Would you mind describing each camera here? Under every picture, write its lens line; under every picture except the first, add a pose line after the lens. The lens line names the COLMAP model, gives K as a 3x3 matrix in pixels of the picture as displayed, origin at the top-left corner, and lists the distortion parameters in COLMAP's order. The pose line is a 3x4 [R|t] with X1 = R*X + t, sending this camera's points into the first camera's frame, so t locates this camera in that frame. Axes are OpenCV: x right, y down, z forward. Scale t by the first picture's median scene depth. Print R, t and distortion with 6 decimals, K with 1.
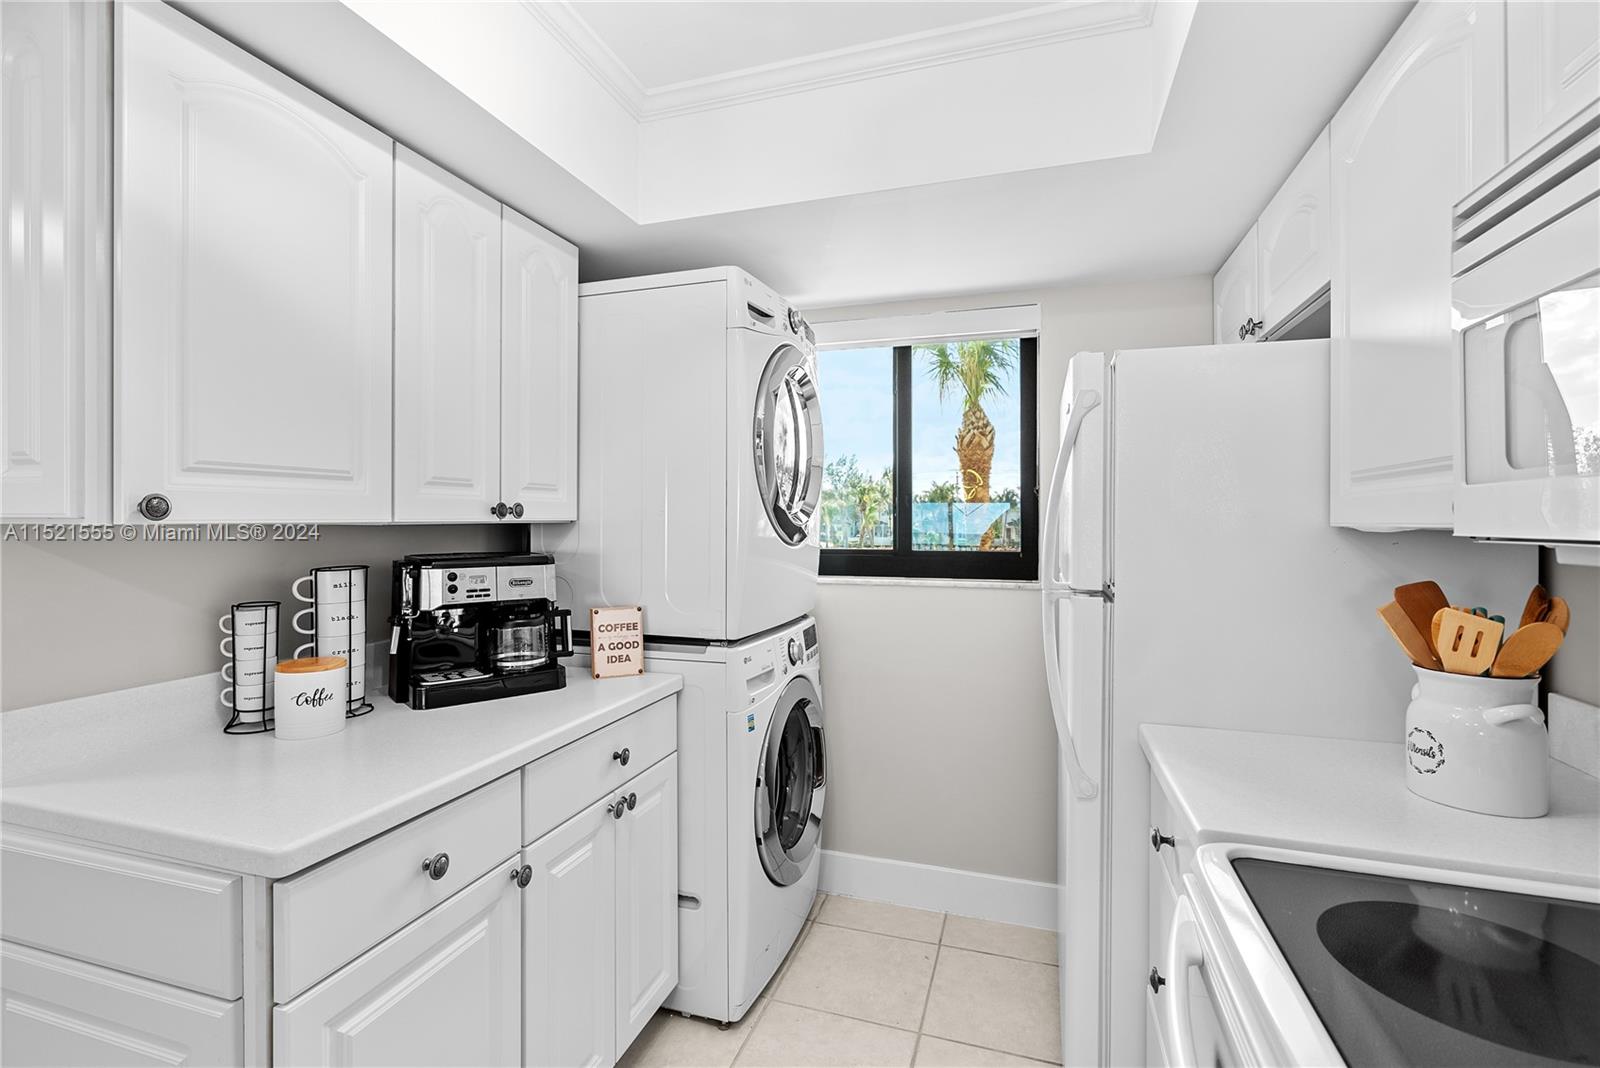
lens RADIAL K [[729.1, 0, 799.3], [0, 729.1, 525.7], [0, 0, 1]] dist [-0.009230, 0.004988]
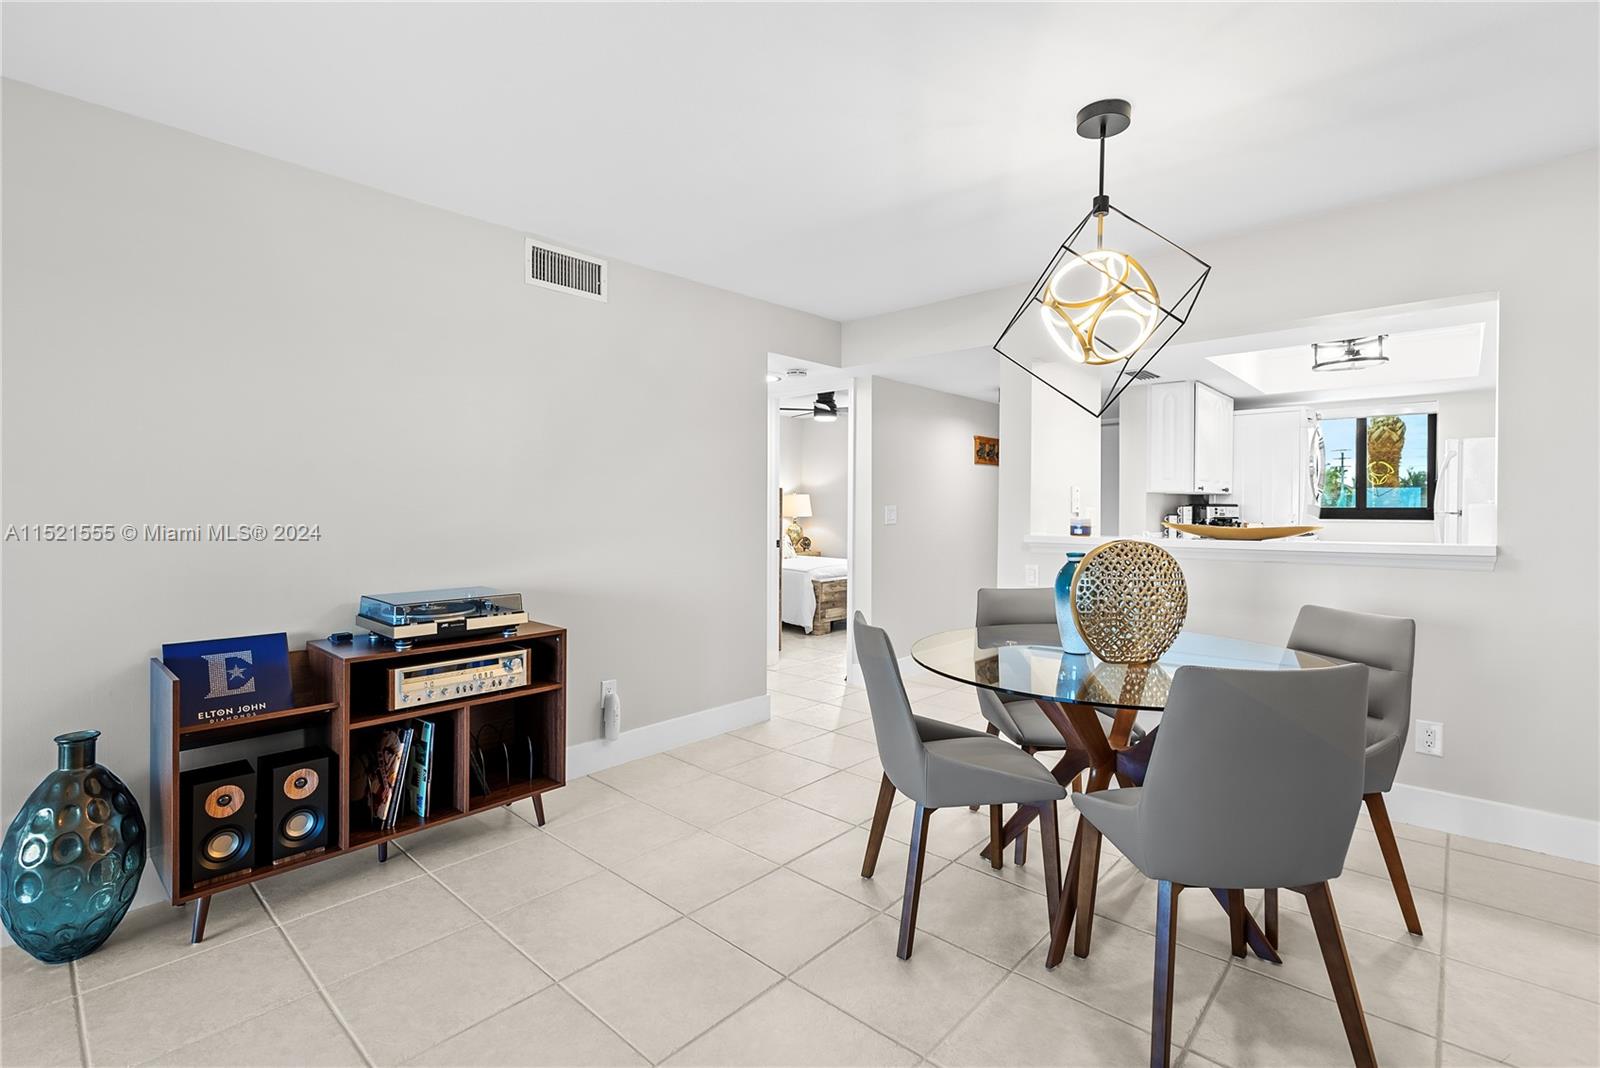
lens RADIAL K [[729.1, 0, 812.4], [0, 729.1, 508.4], [0, 0, 1]] dist [-0.009230, 0.004988]
pose [[0.914796, 0.002895, -0.403907, -0.141523], [-0.006166, 0.999958, -0.006798, 0.016926], [0.403870, 0.008710, 0.914775, -0.486336]]
